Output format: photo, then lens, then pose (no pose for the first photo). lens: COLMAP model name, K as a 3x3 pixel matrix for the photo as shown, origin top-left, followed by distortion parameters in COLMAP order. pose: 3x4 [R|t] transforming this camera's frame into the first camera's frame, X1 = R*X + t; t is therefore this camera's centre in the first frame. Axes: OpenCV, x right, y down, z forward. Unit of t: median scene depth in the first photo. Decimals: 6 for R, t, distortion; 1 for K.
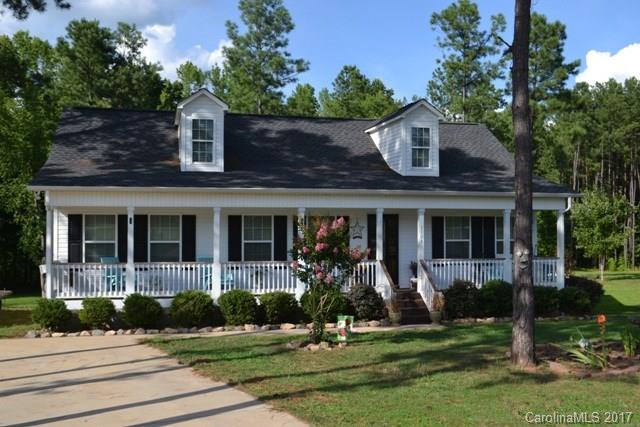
lens RADIAL K [[675.7, 0, 322.3], [0, 675.7, 209.4], [0, 0, 1]] dist [-0.051087, 0.000000]
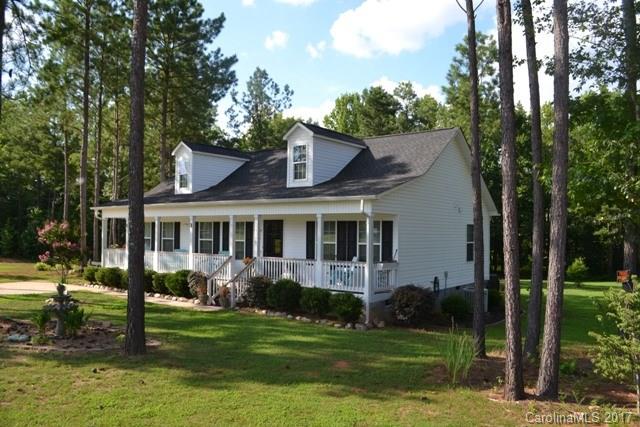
lens RADIAL K [[511.8, 0, 320.8], [0, 511.8, 215.3], [0, 0, 1]] dist [-0.074073, 0.004134]
pose [[0.639358, -0.018046, -0.768697, 0.875797], [0.016117, 0.999819, -0.010067, 0.009851], [0.768740, -0.005952, 0.639534, 0.471295]]
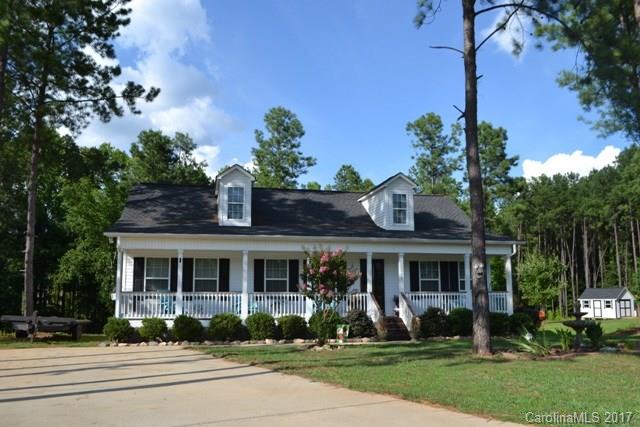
lens RADIAL K [[511.8, 0, 314.2], [0, 511.8, 219.7], [0, 0, 1]] dist [-0.074073, 0.004134]
pose [[0.999681, -0.005367, -0.024666, 0.002455], [0.002522, 0.993485, -0.113933, 0.044158], [0.025117, 0.113834, 0.993182, 0.004170]]
